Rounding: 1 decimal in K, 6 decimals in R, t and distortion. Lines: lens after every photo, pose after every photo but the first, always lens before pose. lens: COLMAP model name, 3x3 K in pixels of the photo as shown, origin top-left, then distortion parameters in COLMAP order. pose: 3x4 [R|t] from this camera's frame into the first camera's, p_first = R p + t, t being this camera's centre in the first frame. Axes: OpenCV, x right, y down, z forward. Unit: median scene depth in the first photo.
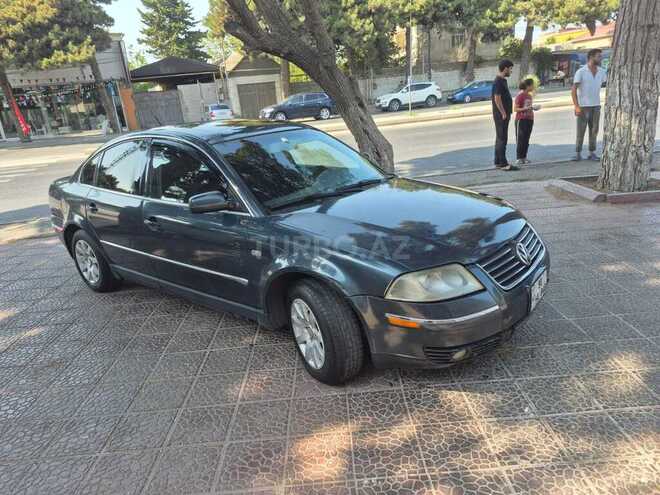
lens RADIAL K [[461.8, 0, 335.0], [0, 461.8, 251.3], [0, 0, 1]] dist [0.044022, -0.044273]
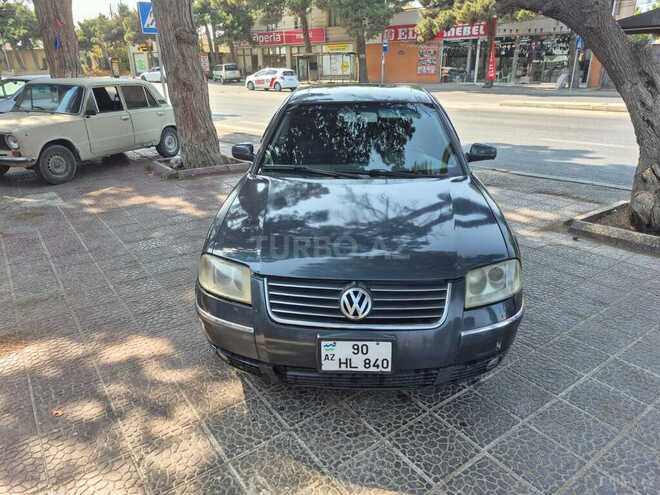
lens RADIAL K [[463.7, 0, 331.4], [0, 463.7, 244.2], [0, 0, 1]] dist [0.014589, -0.006040]
pose [[0.560239, 0.362684, -0.744710, 0.099695], [-0.301239, 0.926697, 0.224695, -0.025854], [0.771614, 0.098453, 0.628426, 0.054560]]
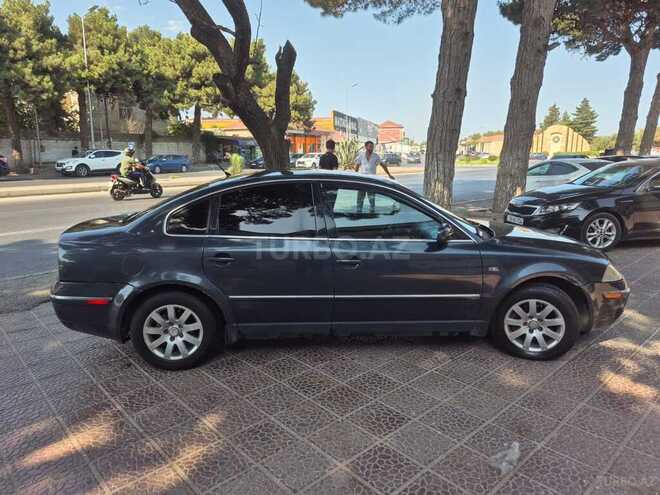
lens RADIAL K [[463.1, 0, 331.2], [0, 463.1, 246.3], [0, 0, 1]] dist [0.033341, -0.029064]
pose [[0.752828, -0.041837, 0.656886, -0.121841], [0.147444, 0.983336, -0.106351, 0.001111], [-0.641491, 0.176918, 0.746452, 0.029922]]
